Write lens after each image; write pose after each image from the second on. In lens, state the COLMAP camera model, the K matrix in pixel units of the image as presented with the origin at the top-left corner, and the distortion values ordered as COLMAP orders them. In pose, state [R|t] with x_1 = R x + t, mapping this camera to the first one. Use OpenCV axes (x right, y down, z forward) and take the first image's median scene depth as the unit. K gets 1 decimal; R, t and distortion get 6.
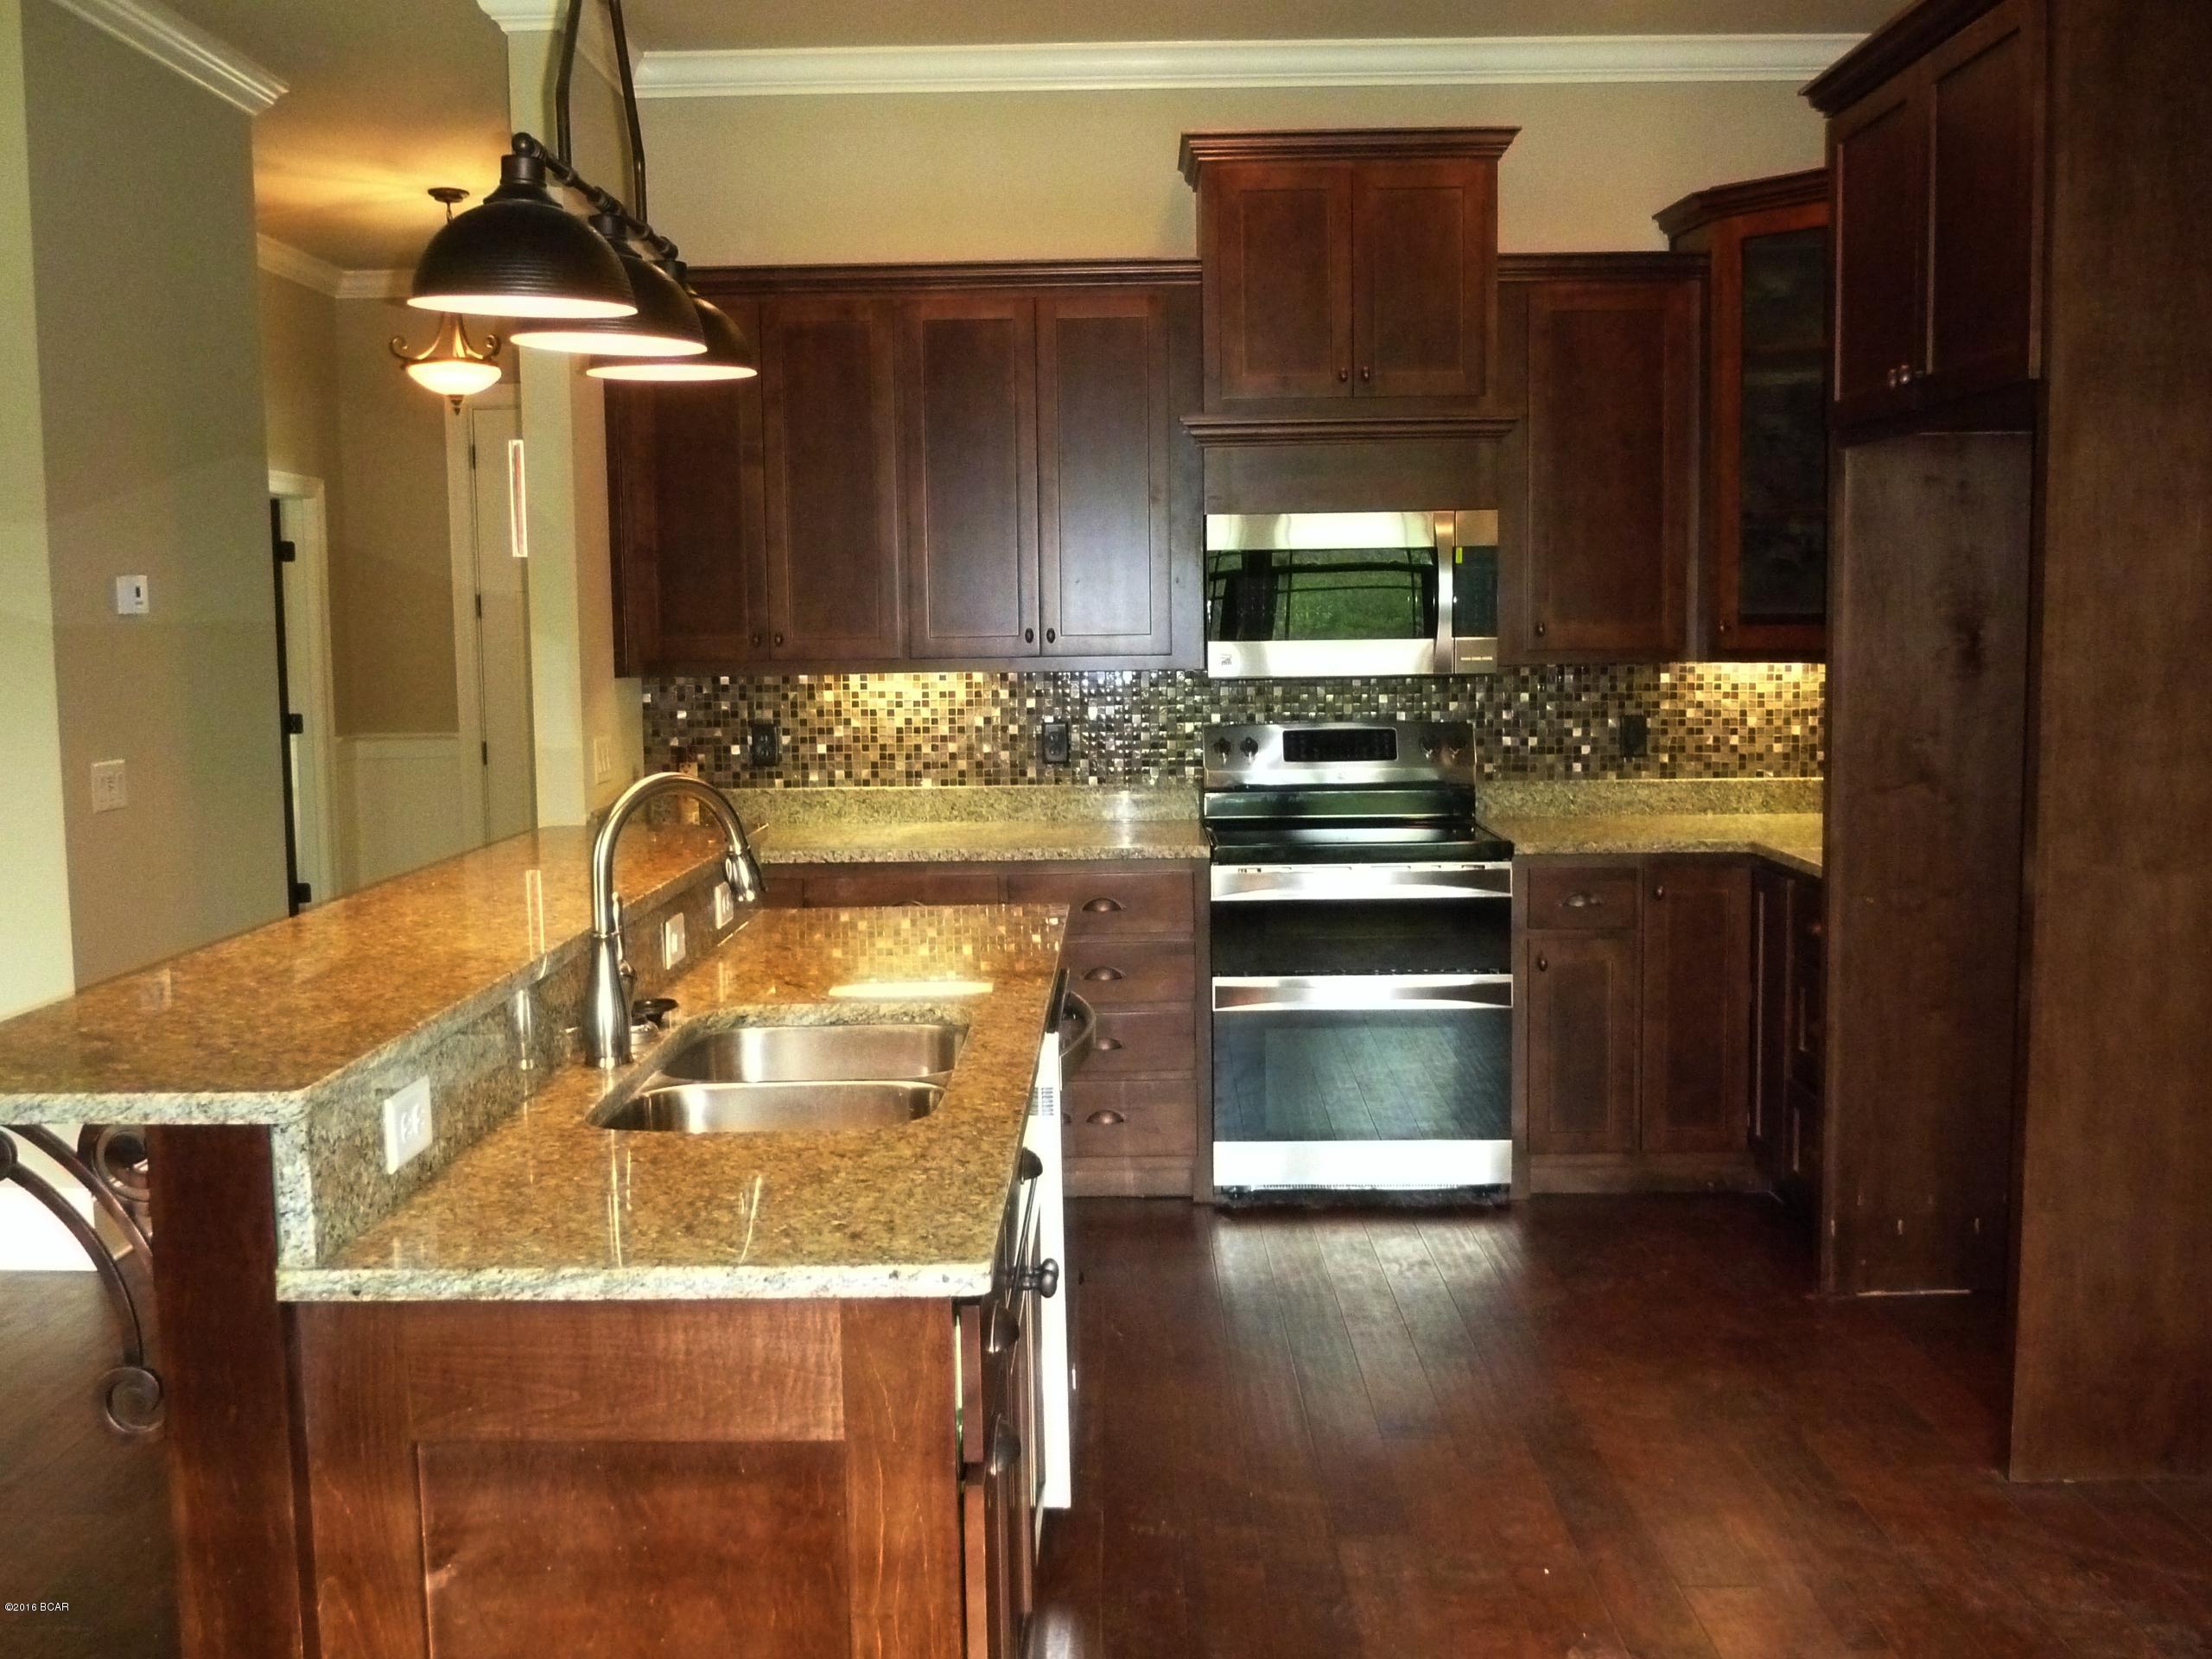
lens RADIAL K [[2016.5, 0, 1106.0], [0, 2016.5, 829.5], [0, 0, 1]] dist [-0.026364, -0.021843]
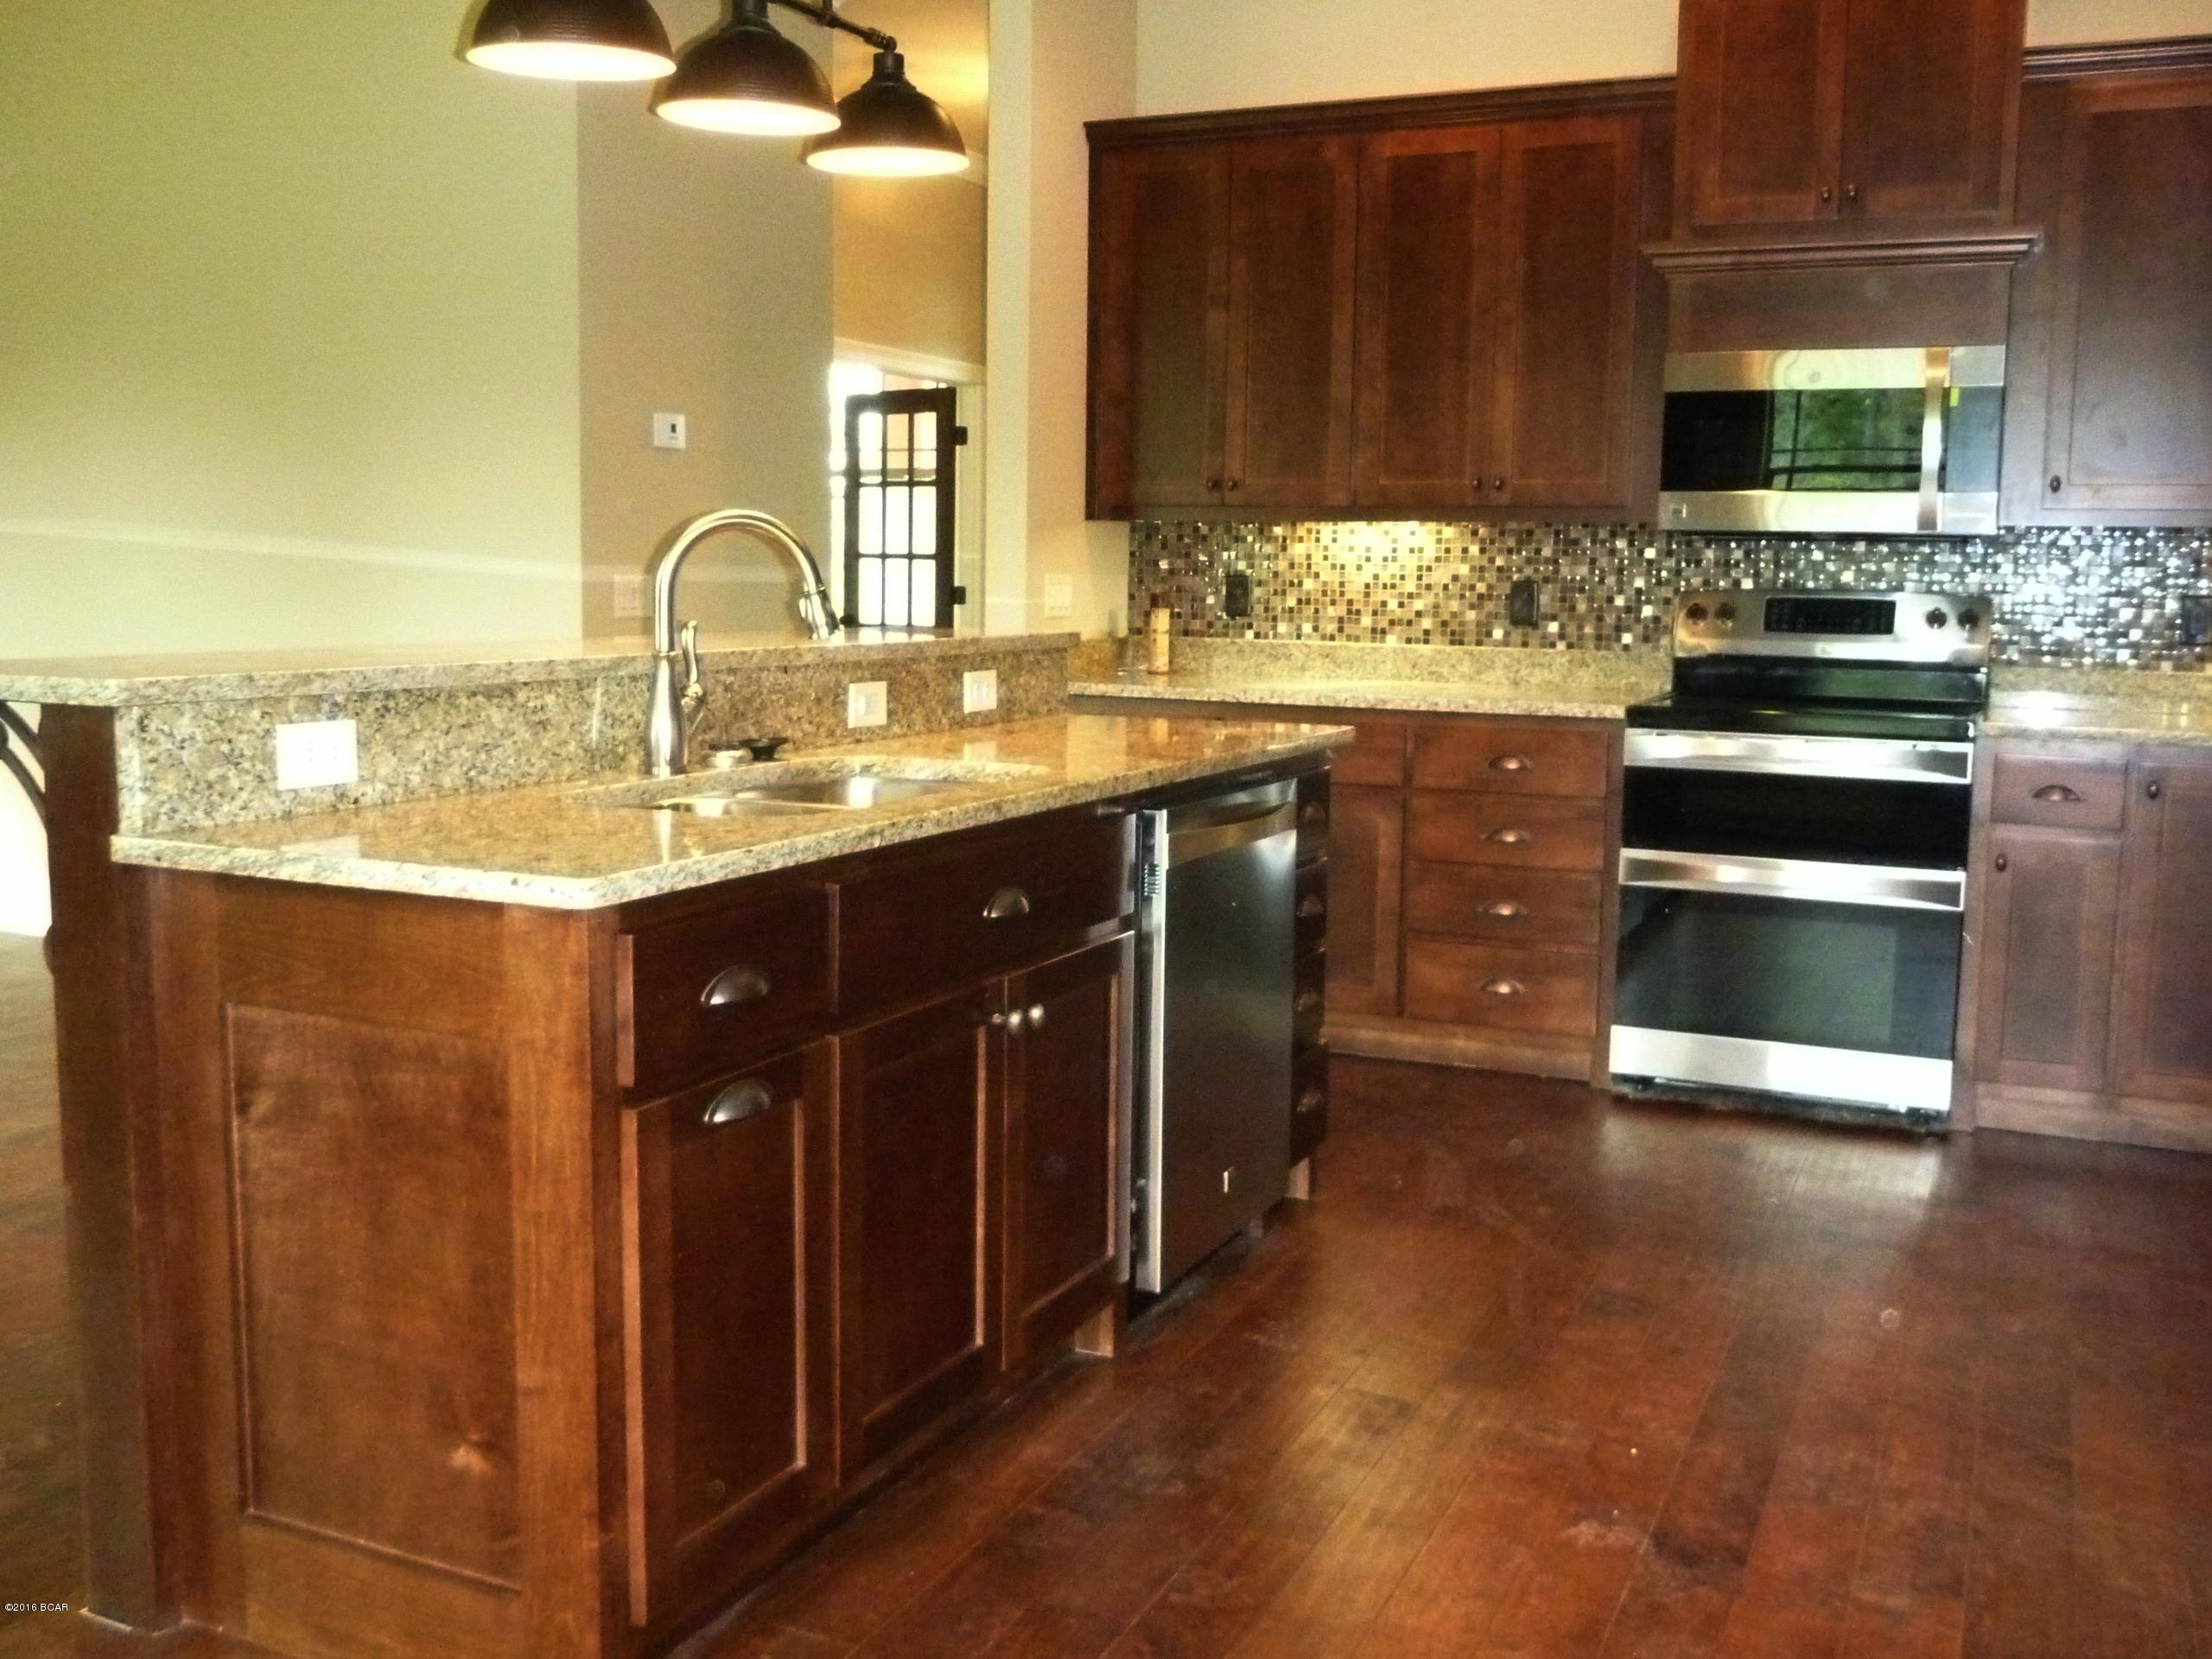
lens RADIAL K [[2016.5, 0, 1106.0], [0, 2016.5, 829.5], [0, 0, 1]] dist [-0.026364, -0.021843]
pose [[0.912367, 0.079430, -0.401595, 0.186629], [-0.069253, 0.996804, 0.039822, 0.039497], [0.403474, -0.008521, 0.914951, 0.045321]]
